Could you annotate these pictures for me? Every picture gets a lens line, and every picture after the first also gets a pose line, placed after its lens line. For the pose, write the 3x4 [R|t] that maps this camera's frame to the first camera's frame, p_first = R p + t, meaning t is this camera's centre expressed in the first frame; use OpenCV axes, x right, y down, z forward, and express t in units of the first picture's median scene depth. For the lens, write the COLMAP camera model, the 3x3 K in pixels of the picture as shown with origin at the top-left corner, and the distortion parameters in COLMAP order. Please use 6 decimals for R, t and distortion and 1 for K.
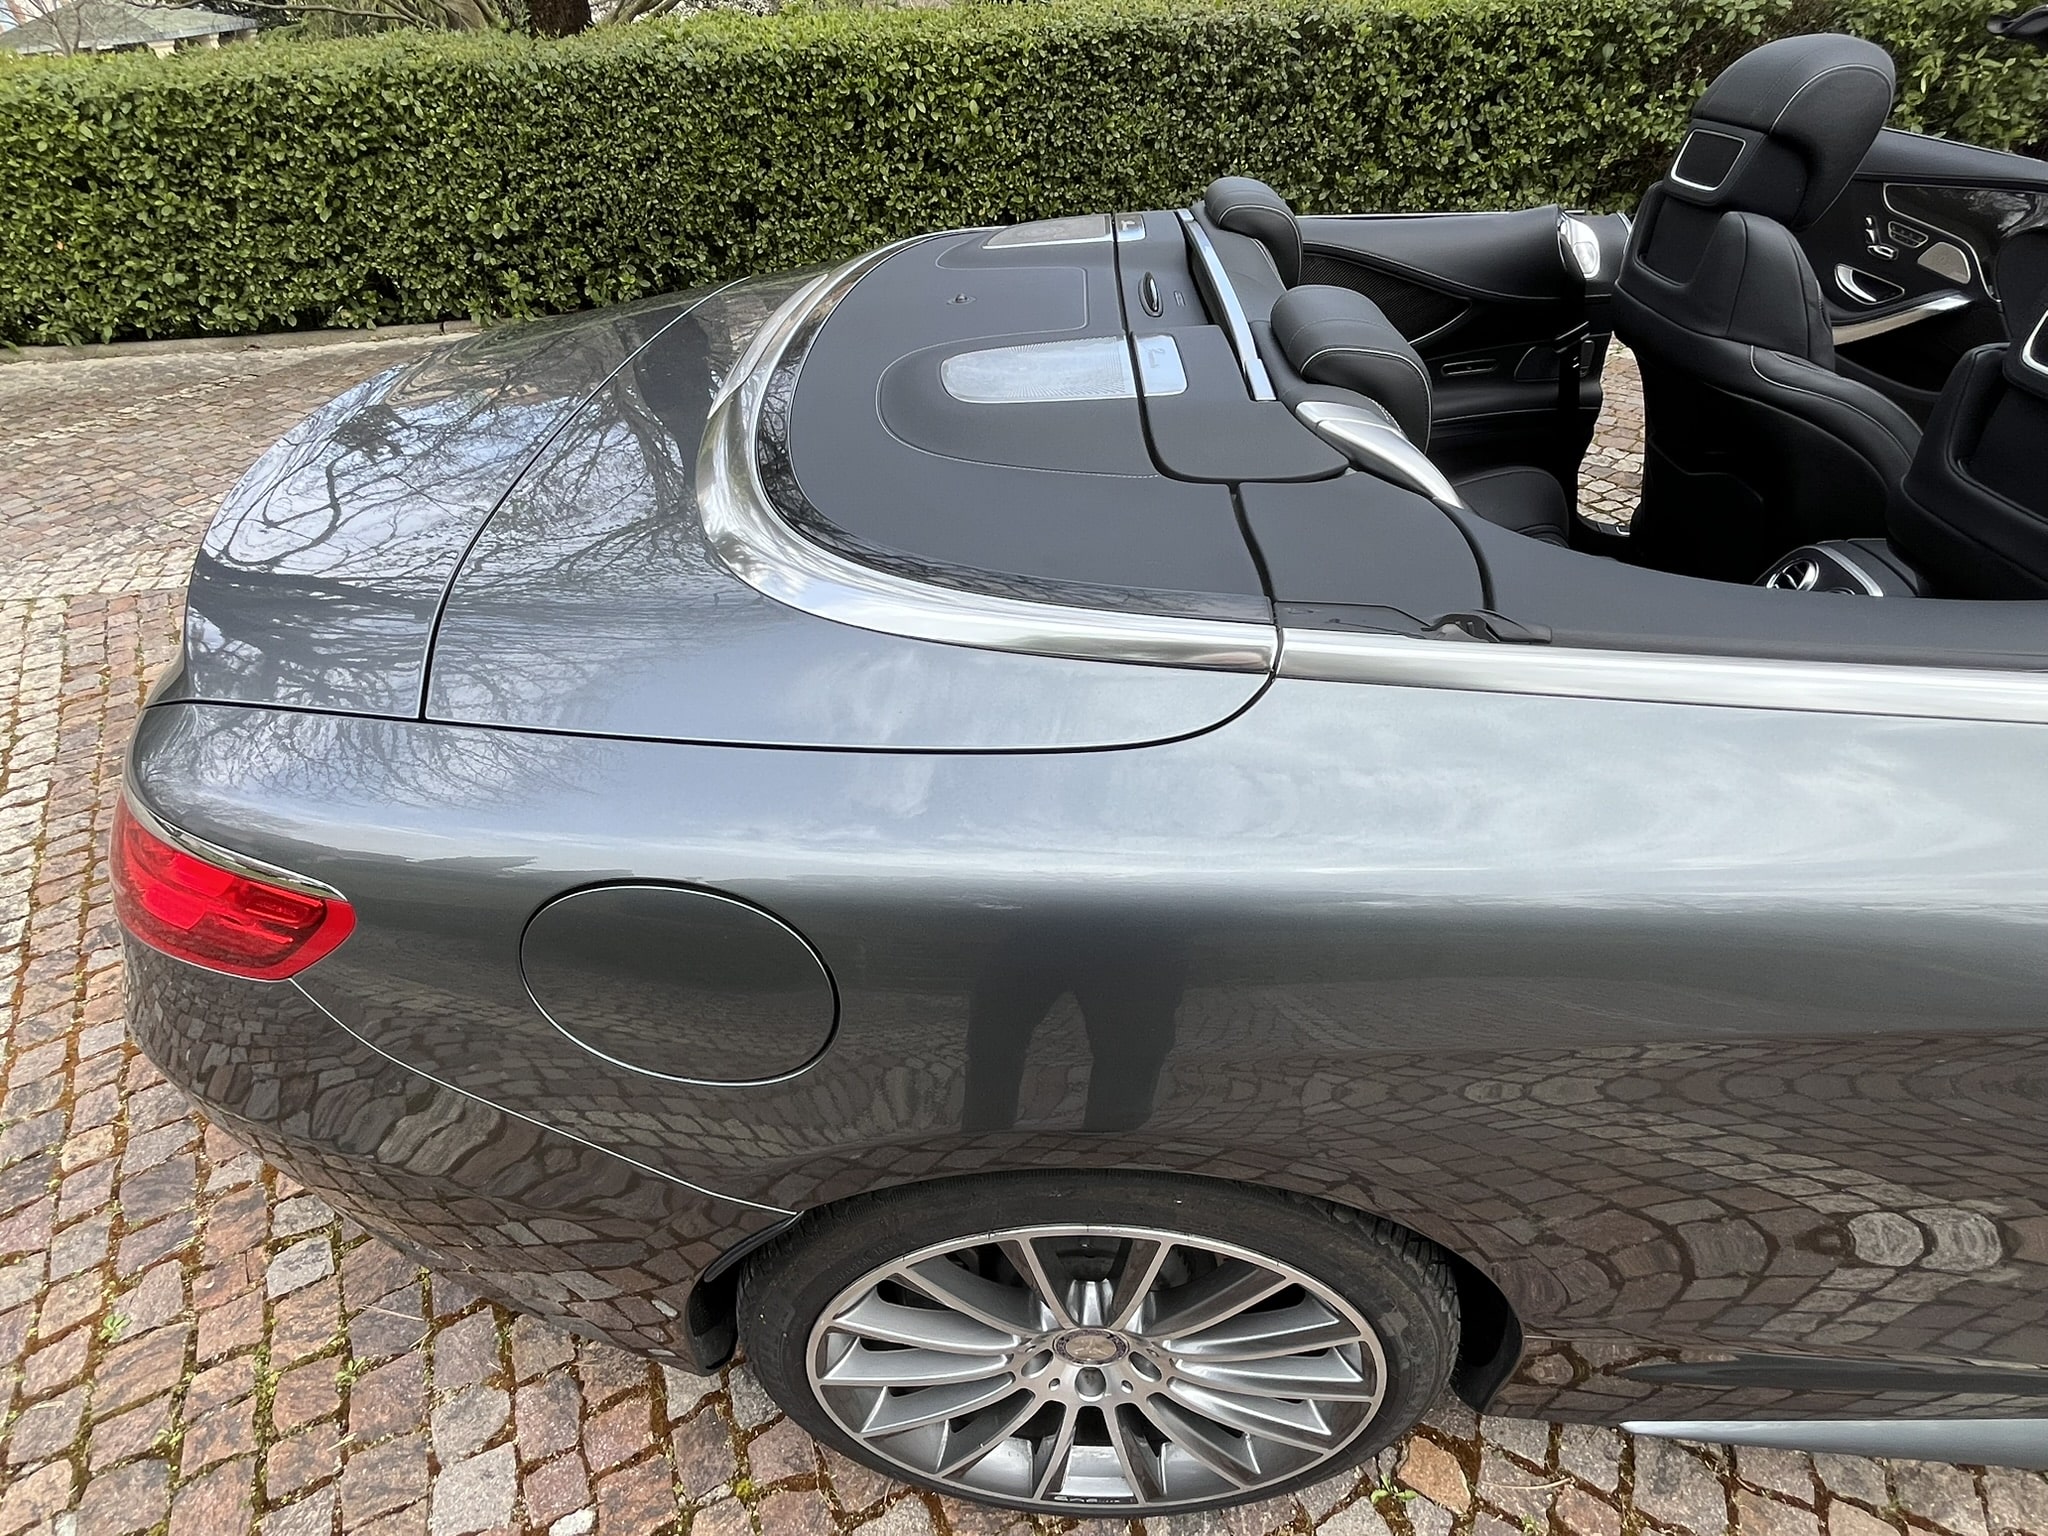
lens RADIAL K [[1052.9, 0, 1011.8], [0, 1052.9, 765.2], [0, 0, 1]] dist [-0.002010, 0.000381]
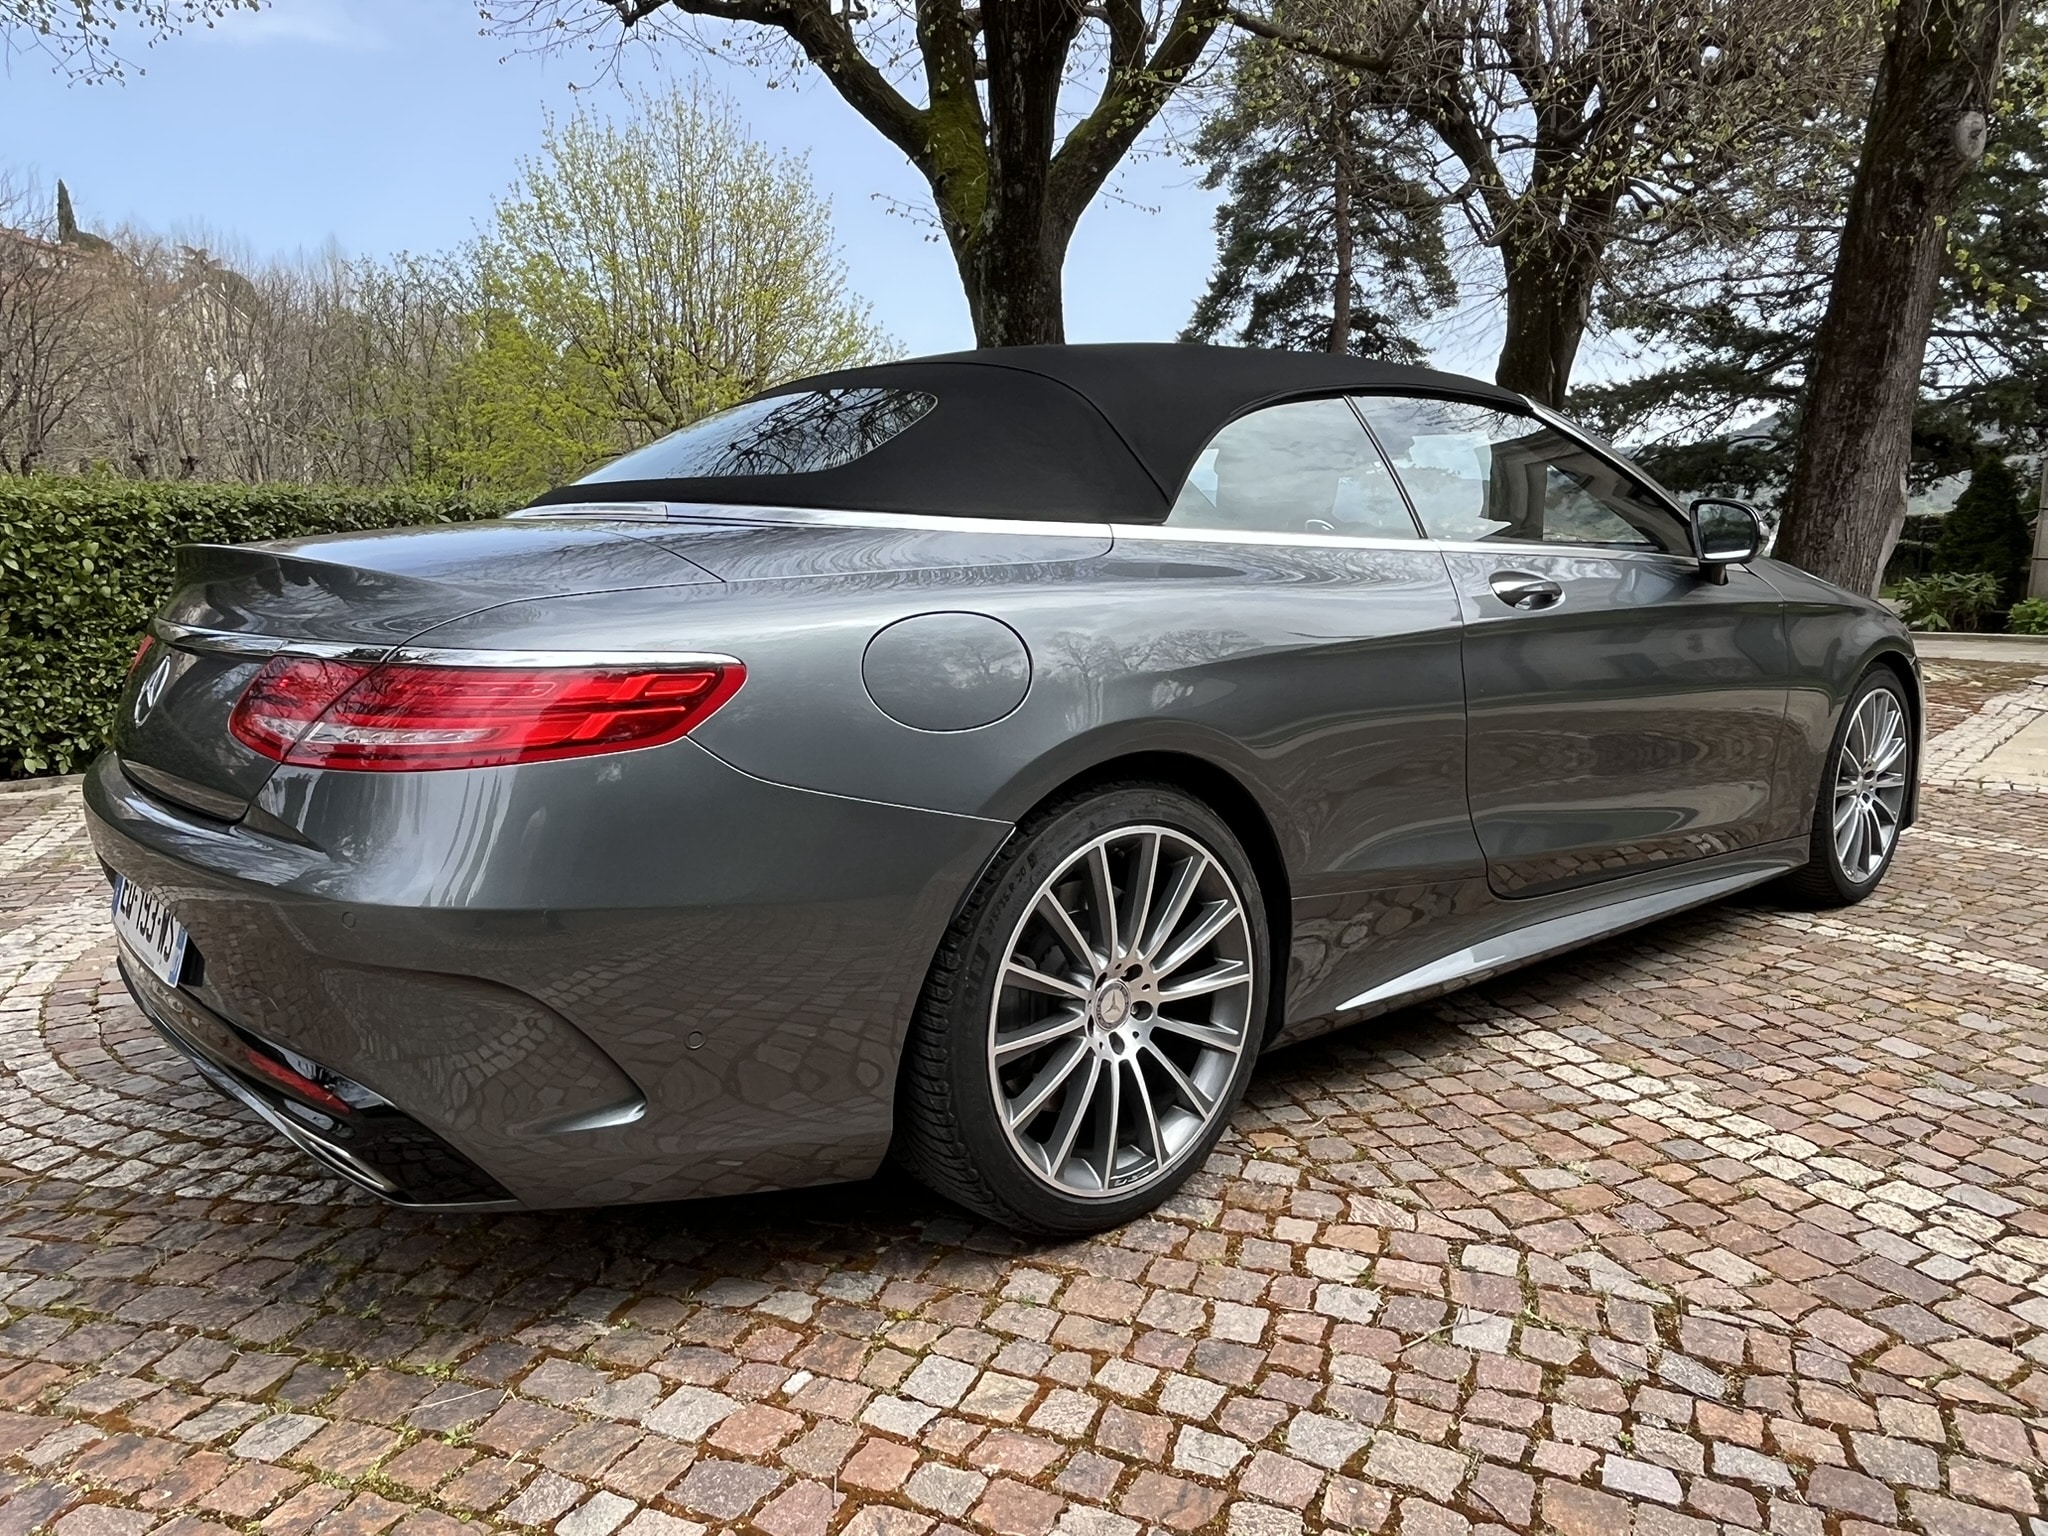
lens RADIAL K [[1437.5, 0, 1024.0], [0, 1437.5, 768.0], [0, 0, 1]] dist [0.009861, -0.010126]
pose [[0.724994, -0.064804, 0.685699, -0.296037], [0.389771, 0.859414, -0.330886, 0.187946], [-0.567857, 0.507156, 0.648329, -0.091037]]
